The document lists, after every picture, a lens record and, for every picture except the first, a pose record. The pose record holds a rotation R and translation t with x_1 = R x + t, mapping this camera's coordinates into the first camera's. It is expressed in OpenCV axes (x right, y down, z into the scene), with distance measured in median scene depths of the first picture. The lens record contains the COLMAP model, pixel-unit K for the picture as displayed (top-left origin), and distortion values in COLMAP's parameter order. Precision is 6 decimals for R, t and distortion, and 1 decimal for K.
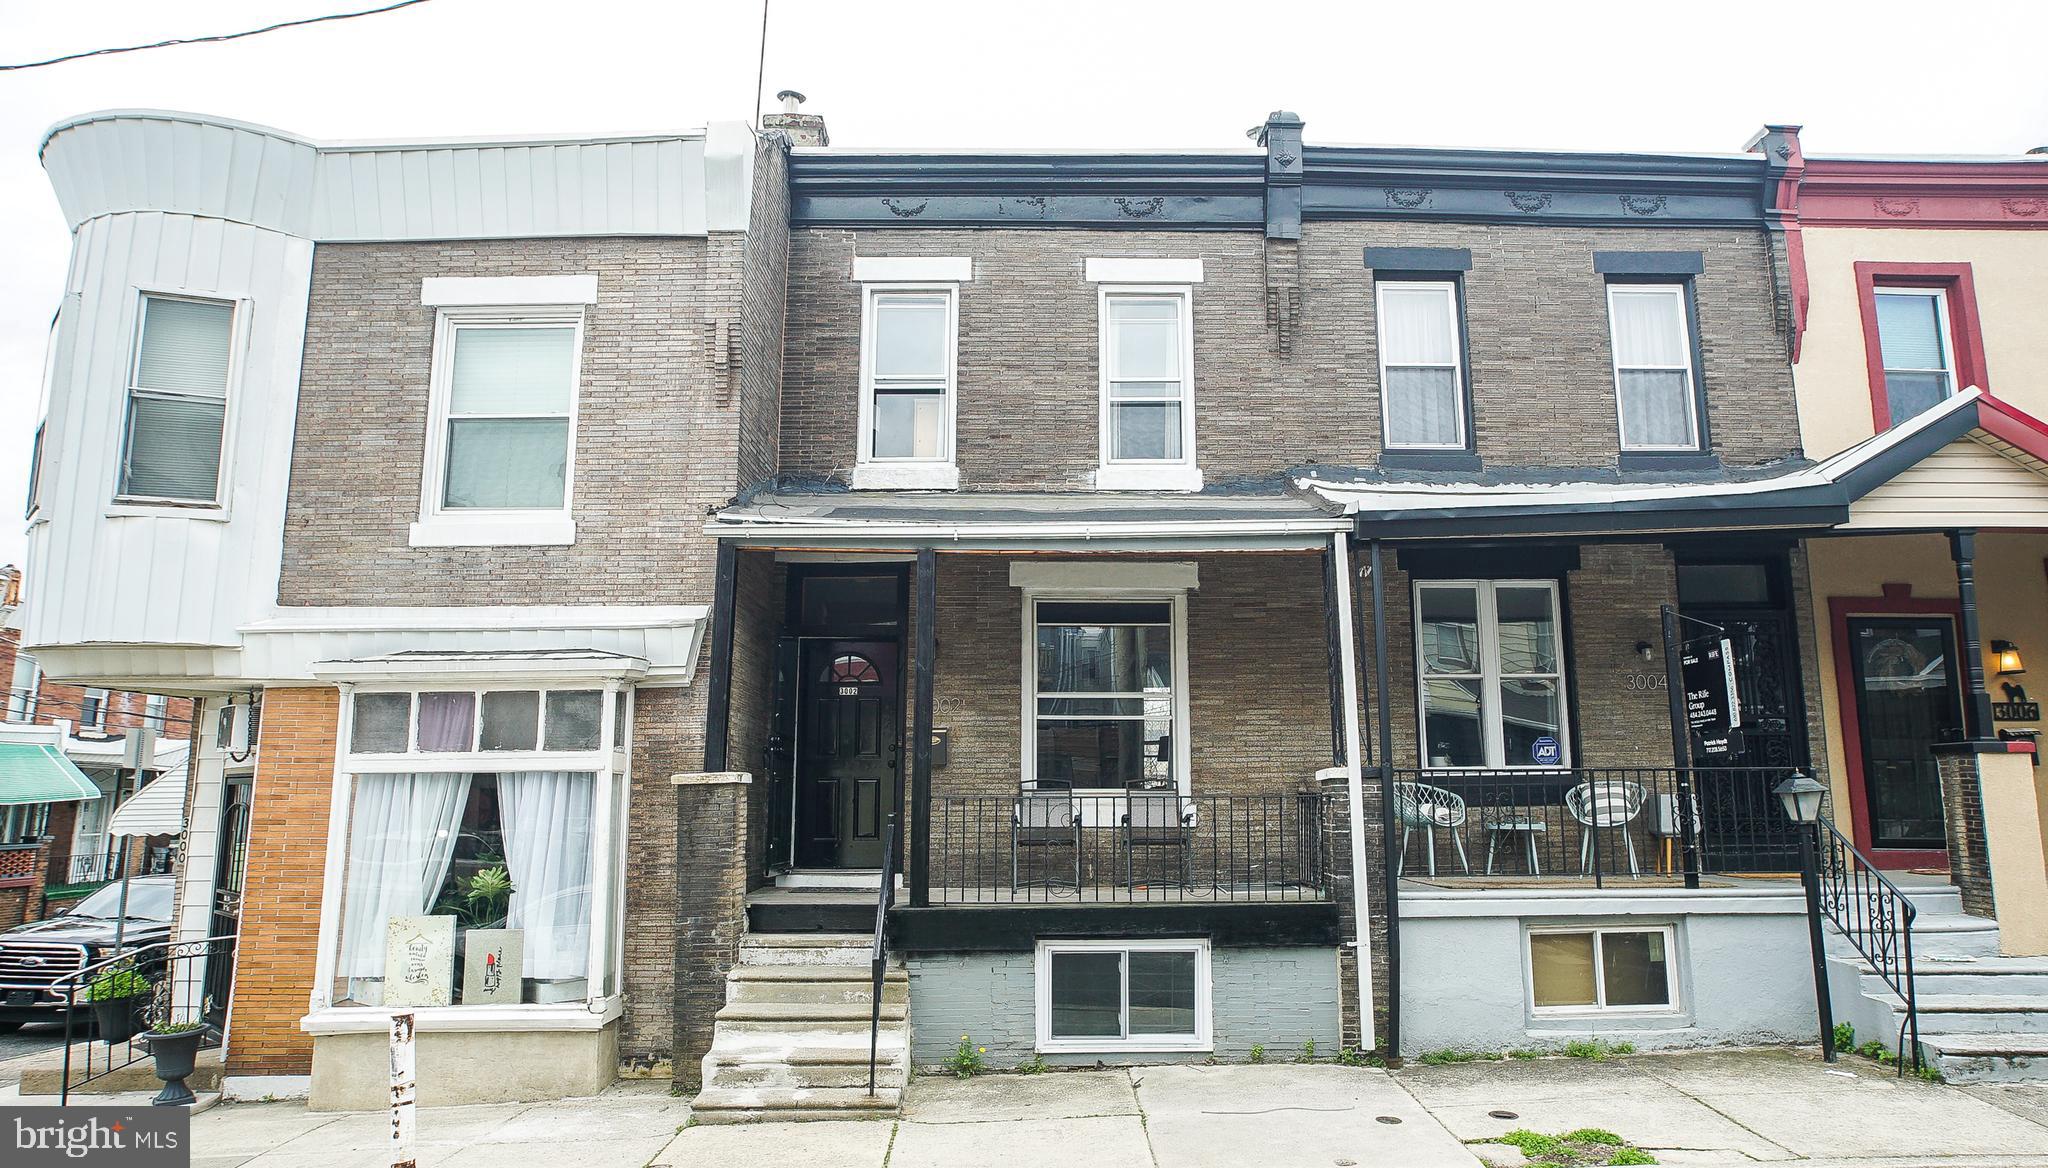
lens RADIAL K [[1211.1, 0, 1064.3], [0, 1211.1, 591.5], [0, 0, 1]] dist [-0.041291, 0.034414]
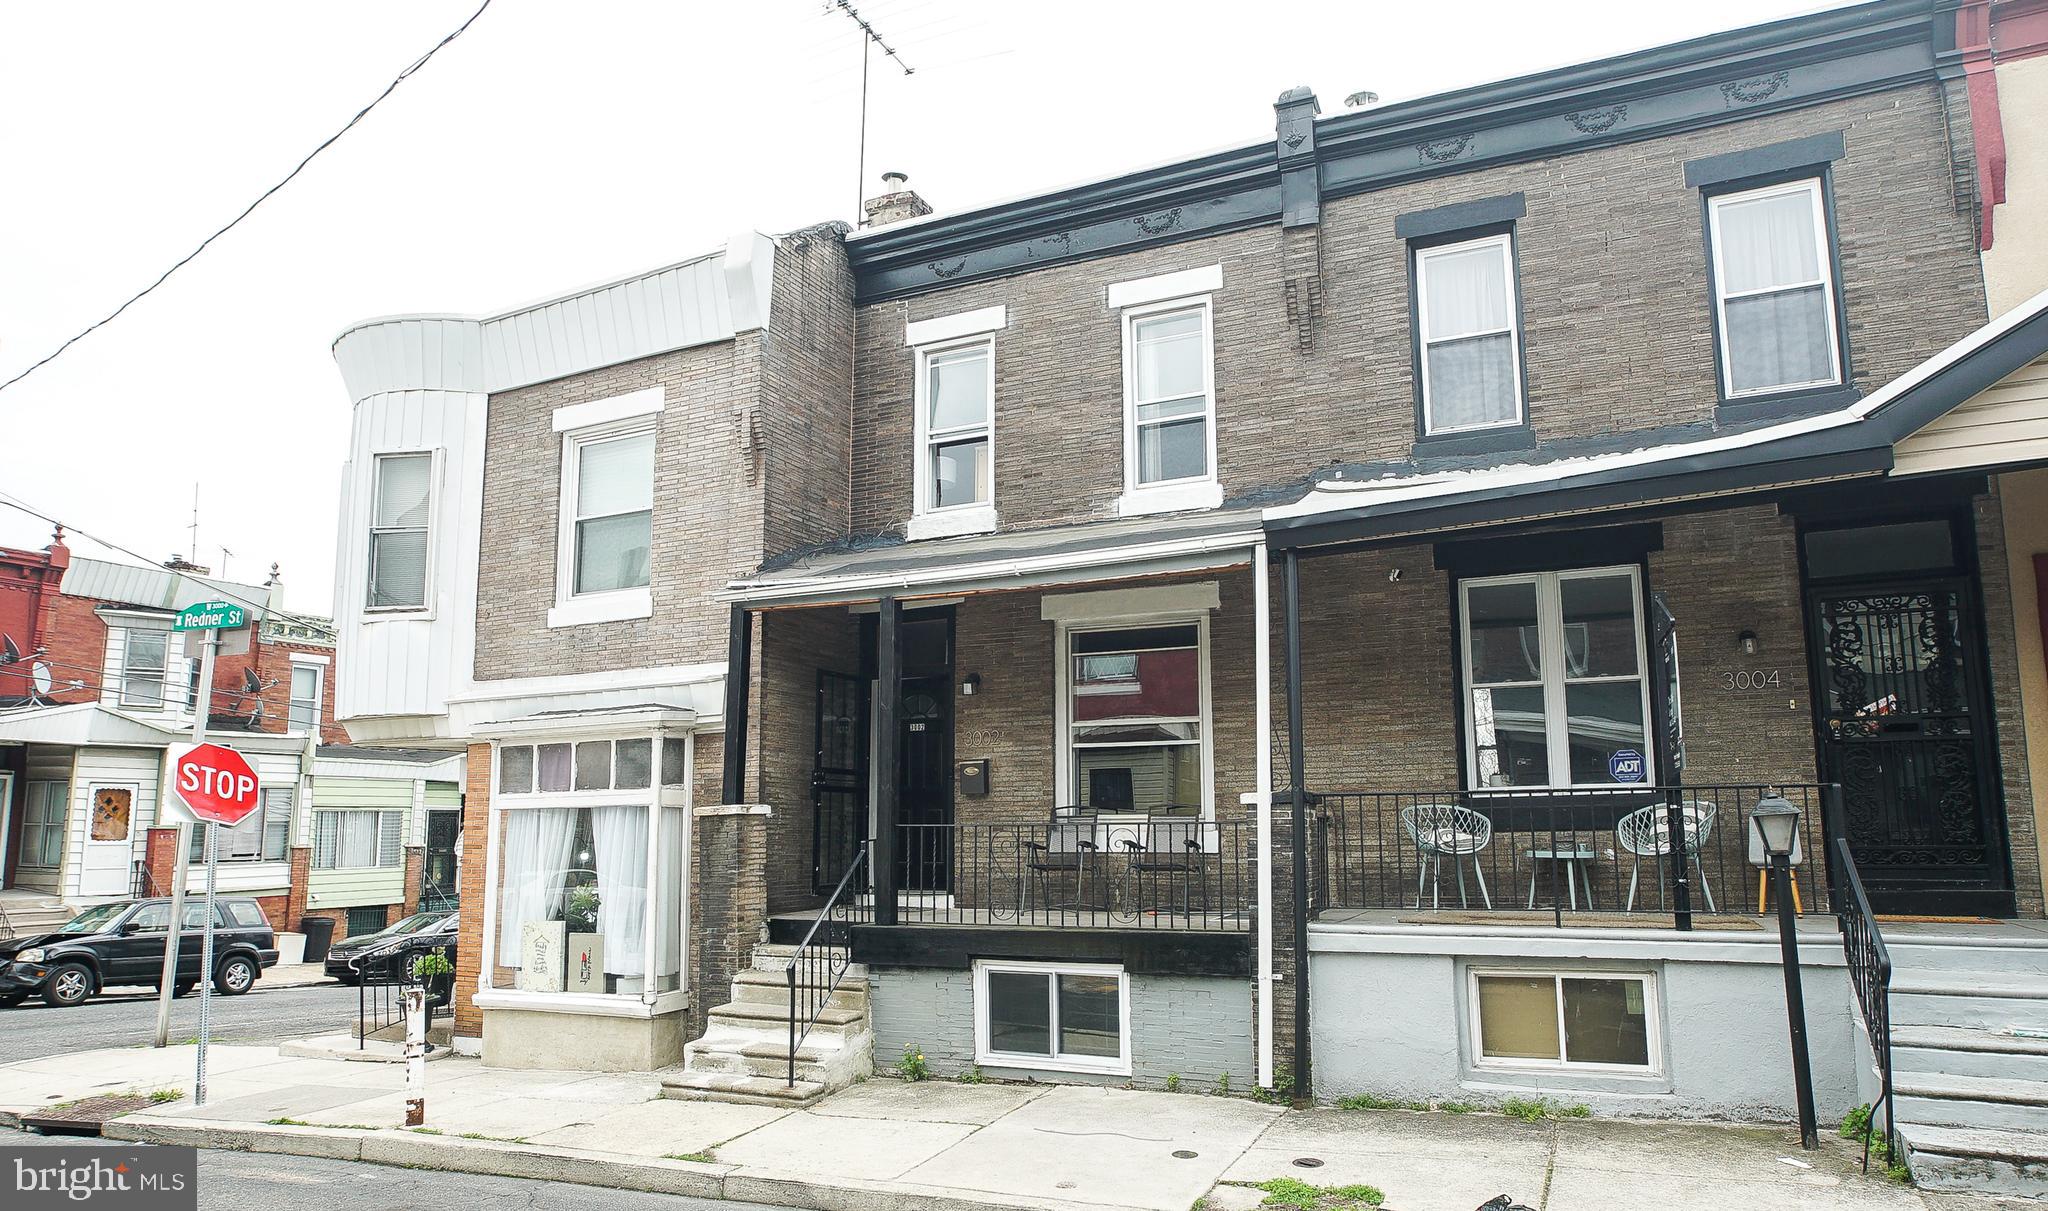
lens RADIAL K [[1234.1, 0, 1019.0], [0, 1234.1, 644.7], [0, 0, 1]] dist [-0.043378, 0.031962]
pose [[0.905963, -0.065762, -0.418219, 0.416006], [0.077689, 0.996911, 0.011537, 0.003181], [0.416168, -0.042943, 0.908273, 0.038996]]
